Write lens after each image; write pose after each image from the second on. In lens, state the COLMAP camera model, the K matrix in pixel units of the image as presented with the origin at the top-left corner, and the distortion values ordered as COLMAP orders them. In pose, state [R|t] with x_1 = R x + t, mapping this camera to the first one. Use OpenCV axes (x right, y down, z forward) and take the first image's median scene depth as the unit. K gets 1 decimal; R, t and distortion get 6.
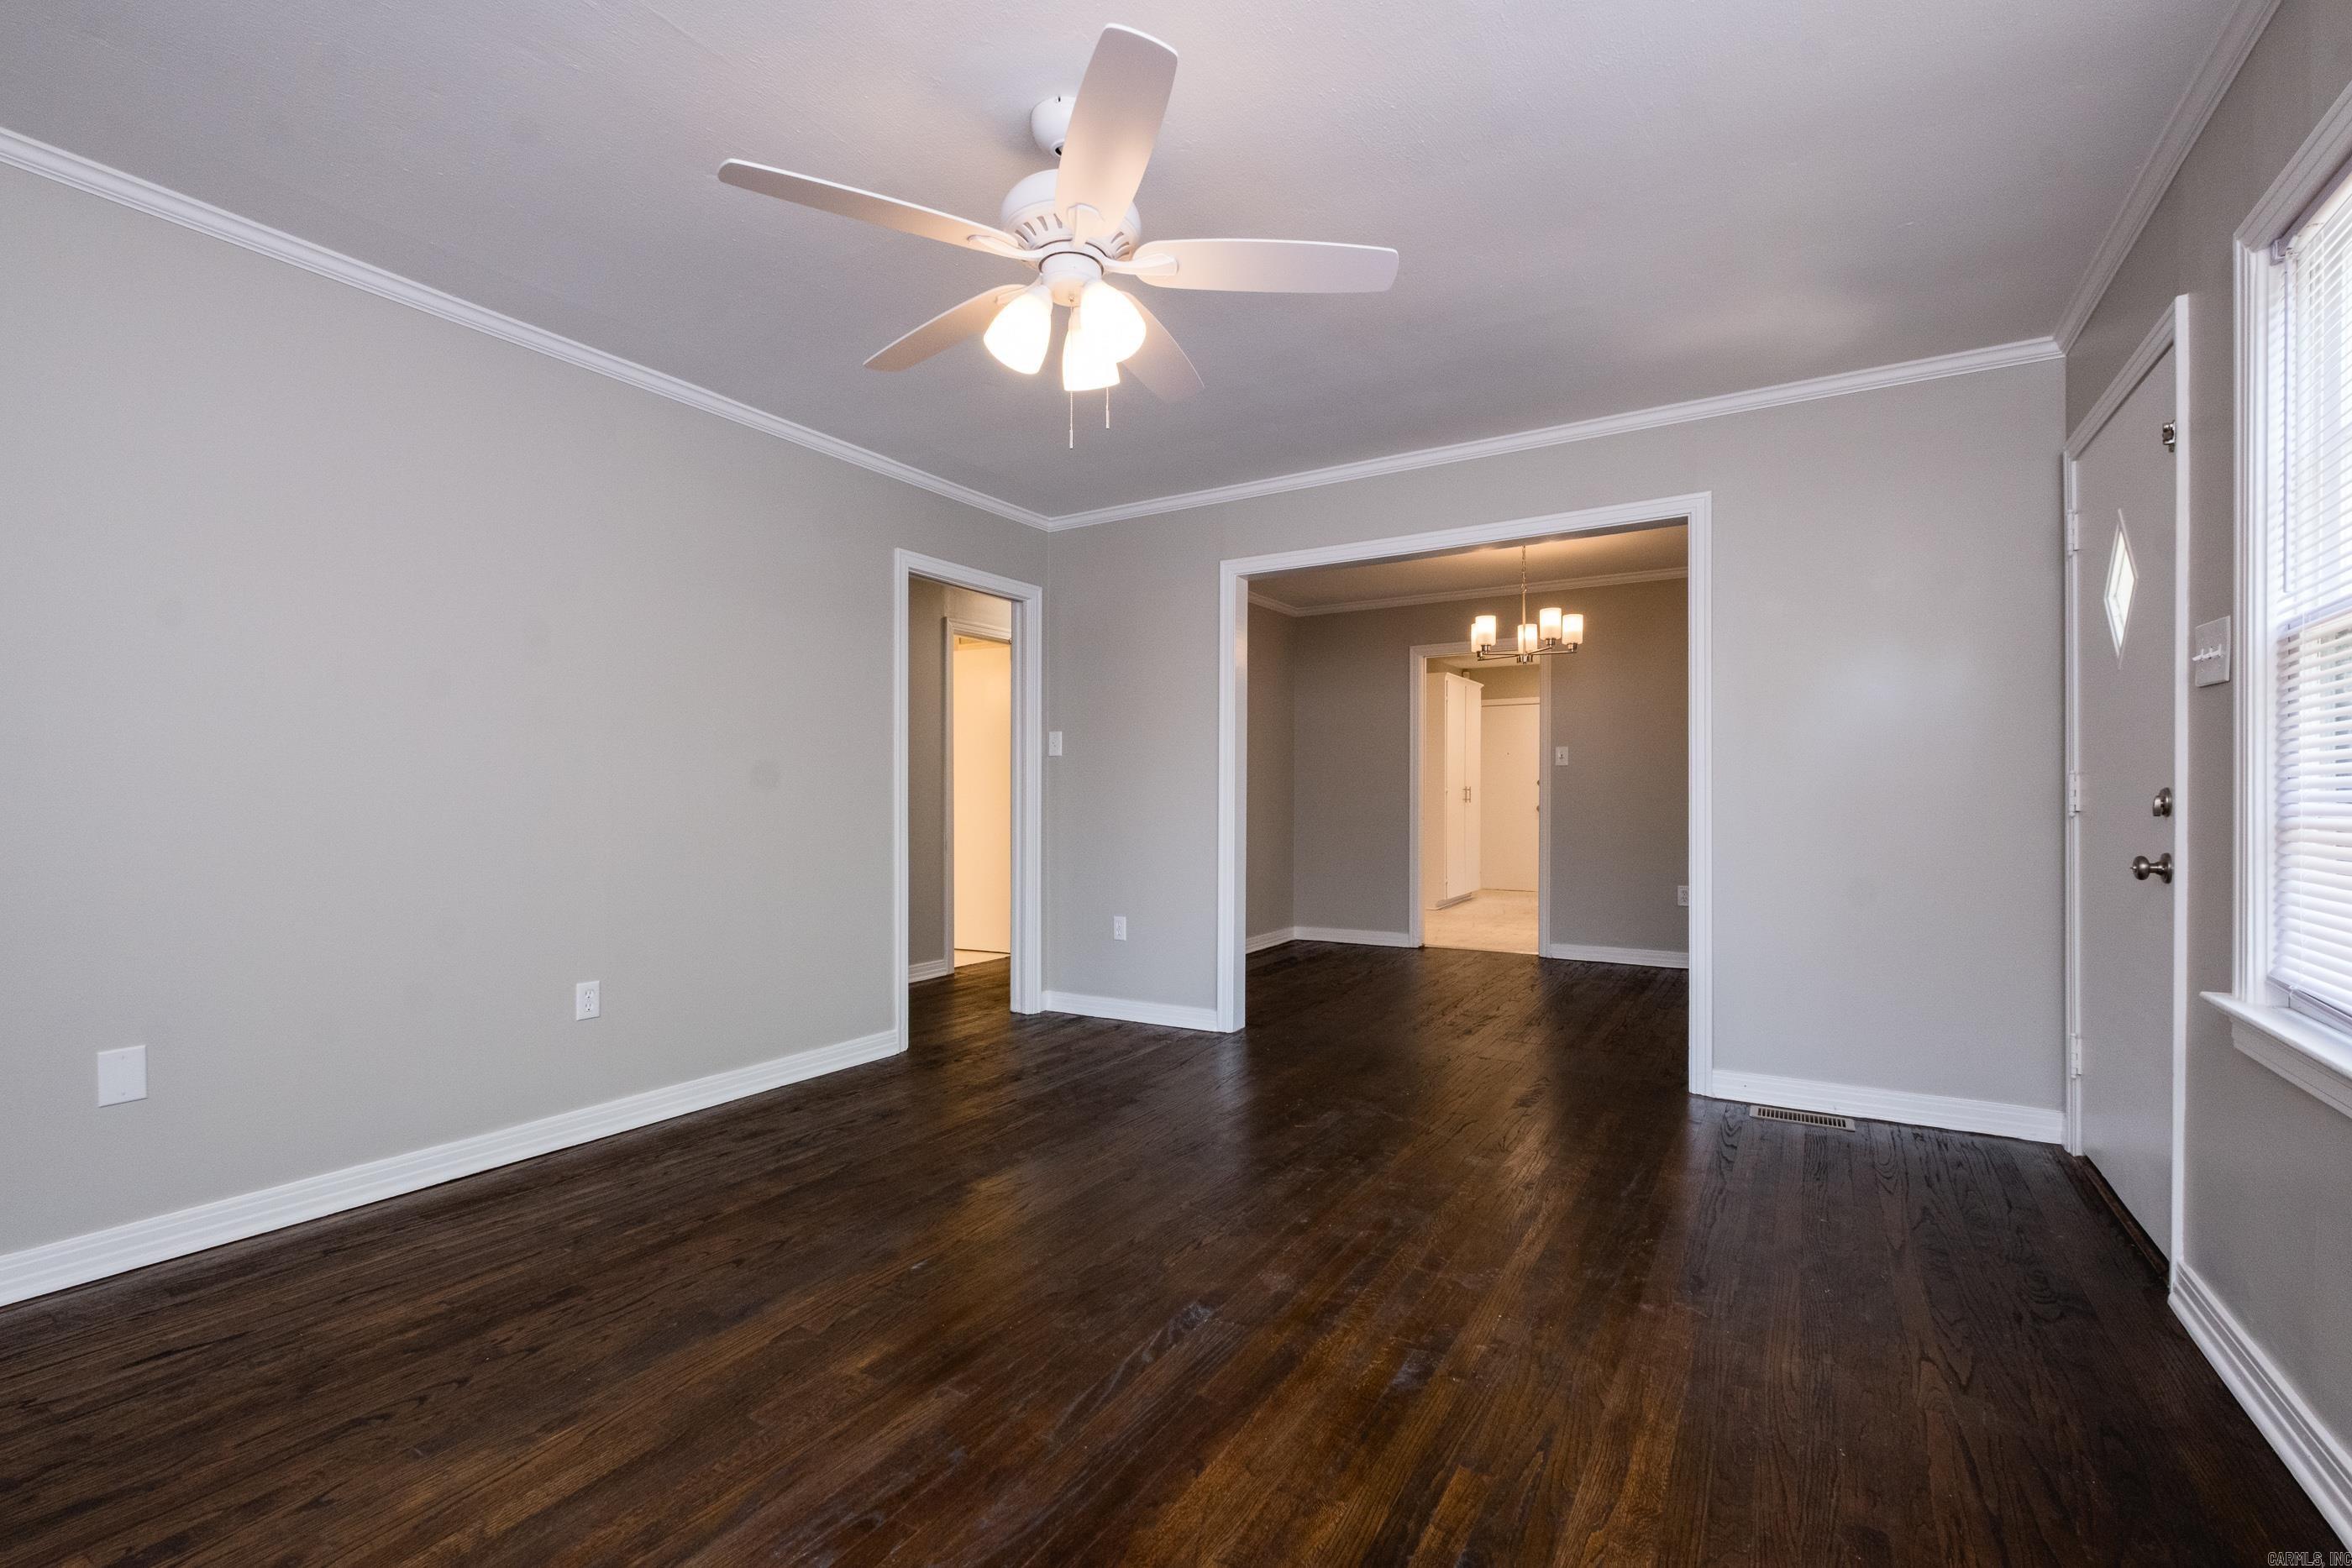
lens RADIAL K [[1025.5, 0, 1177.8], [0, 1025.5, 803.7], [0, 0, 1]] dist [0.006115, -0.005876]
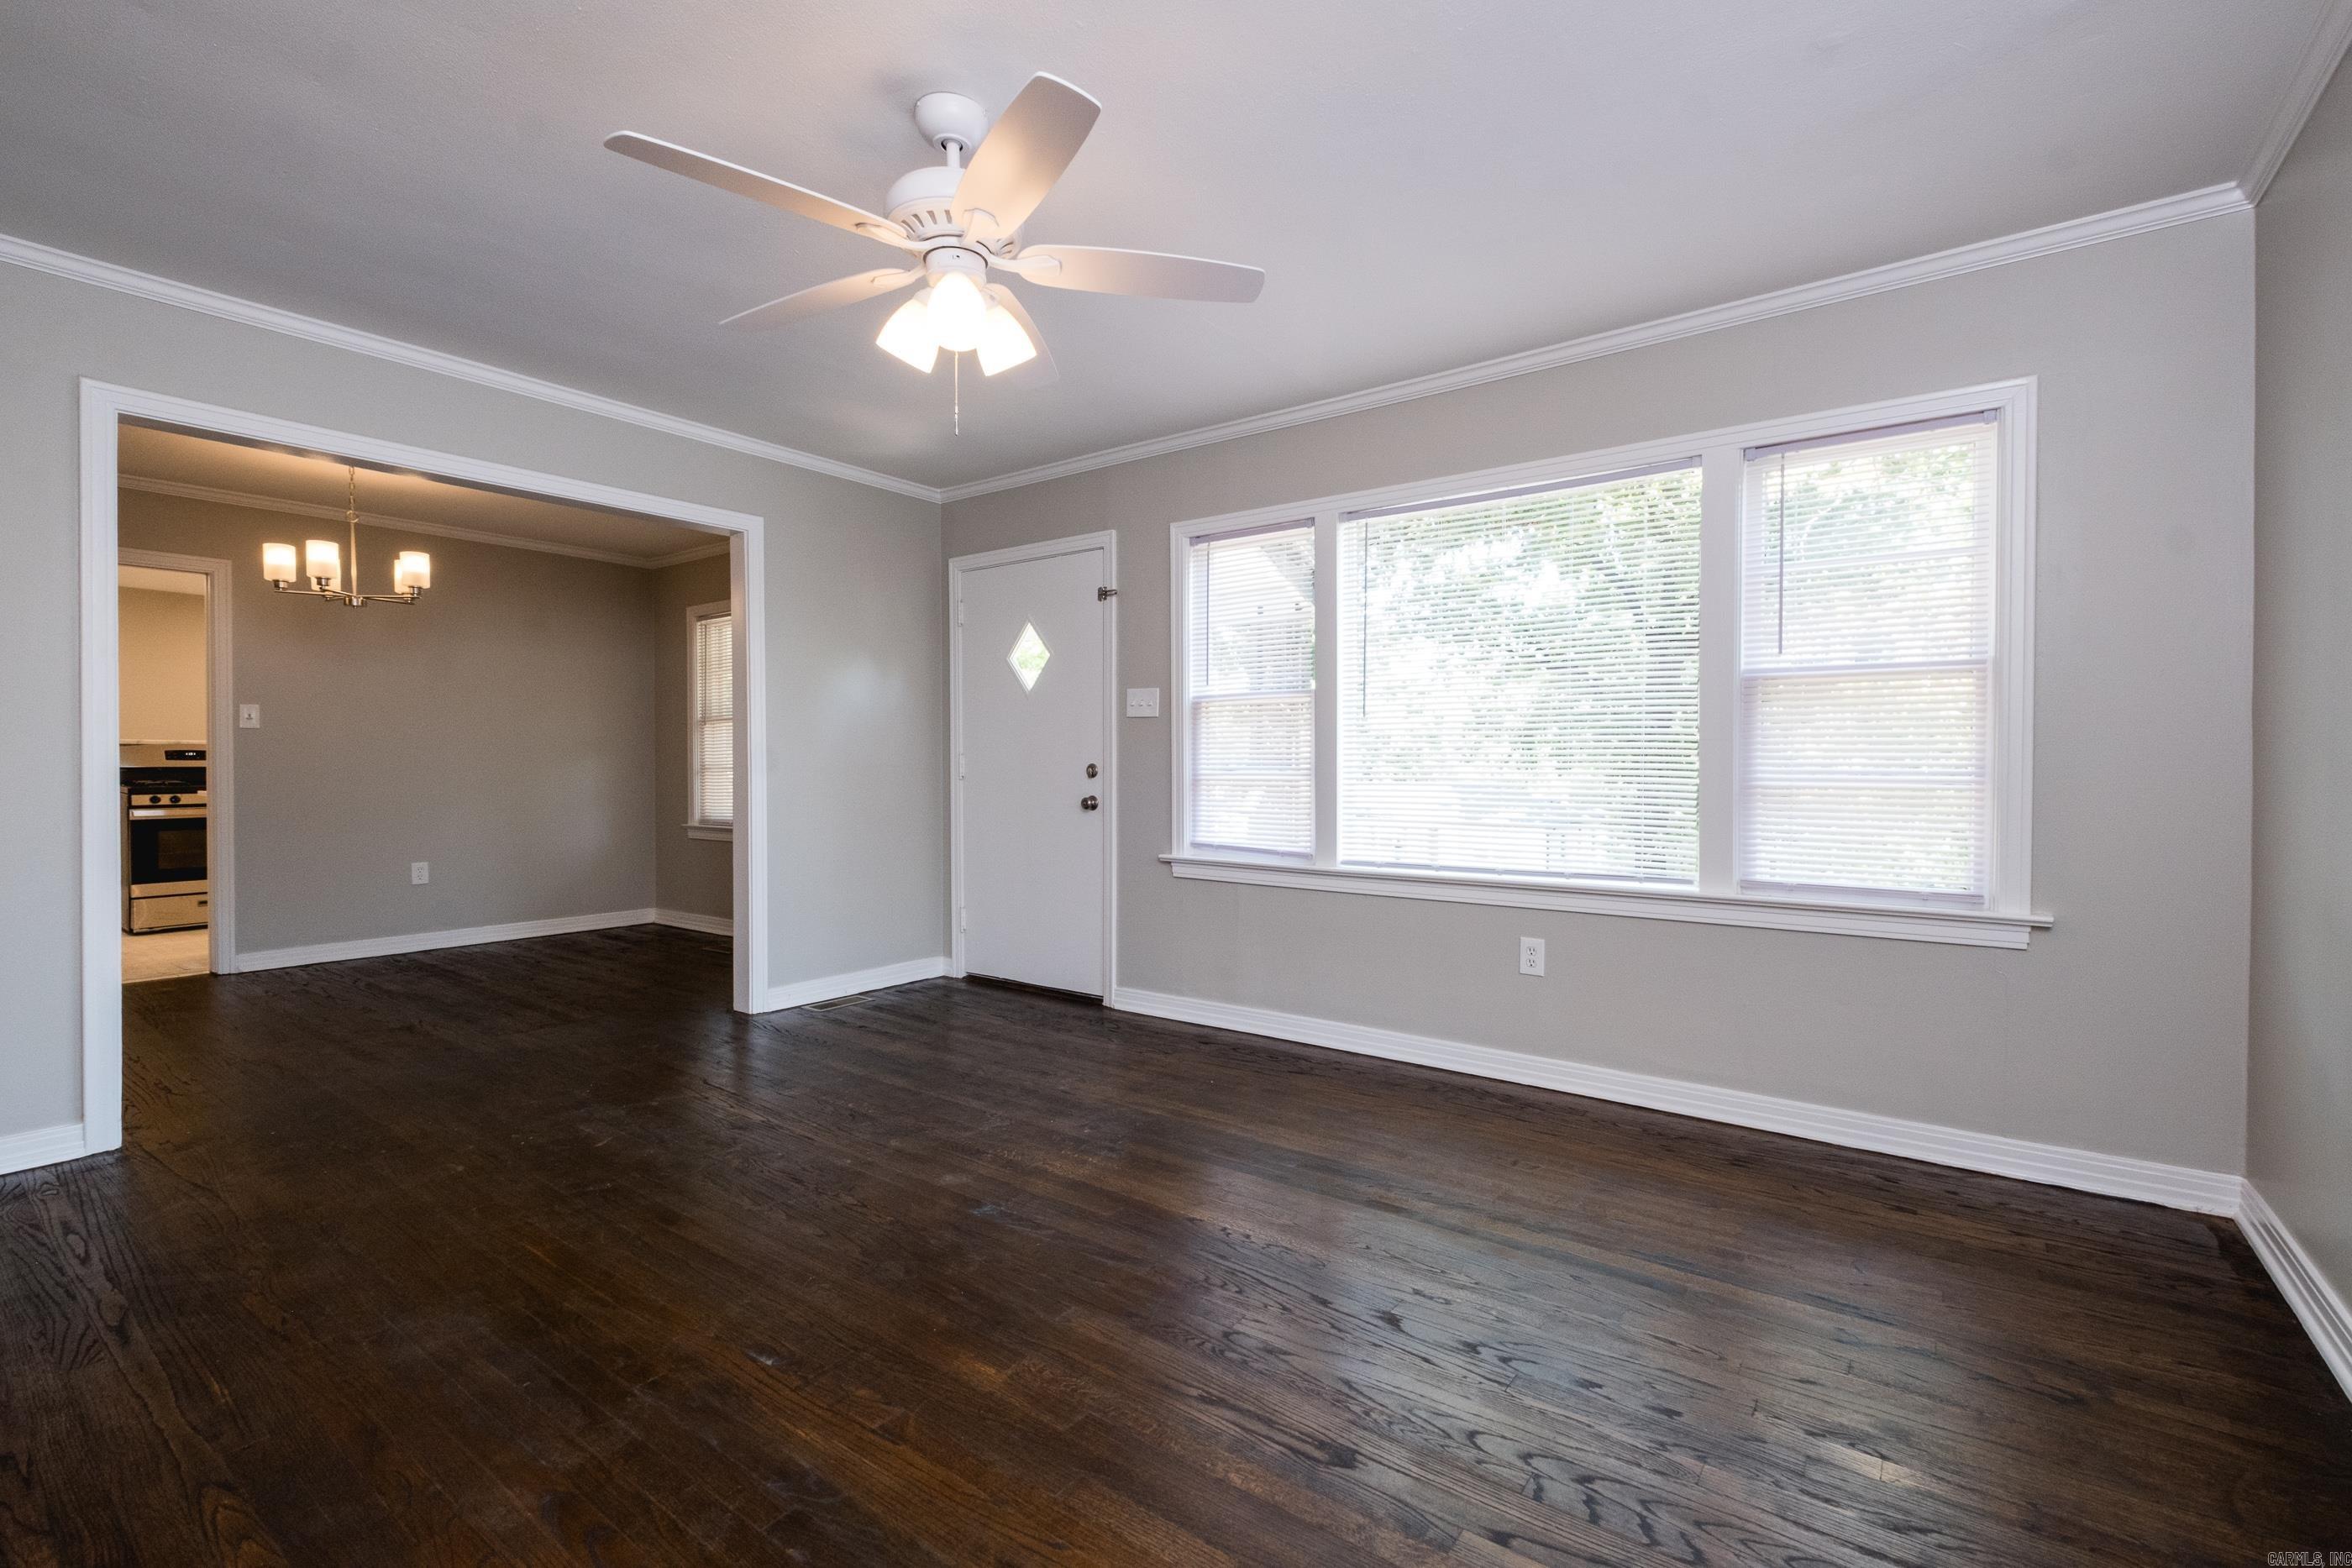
lens RADIAL K [[1025.5, 0, 1178.8], [0, 1025.5, 777.0], [0, 0, 1]] dist [0.006115, -0.005876]
pose [[0.089616, -0.007683, 0.995947, -0.864972], [0.006844, 0.999951, 0.007098, -0.000867], [-0.995953, 0.006180, 0.089664, 0.526627]]
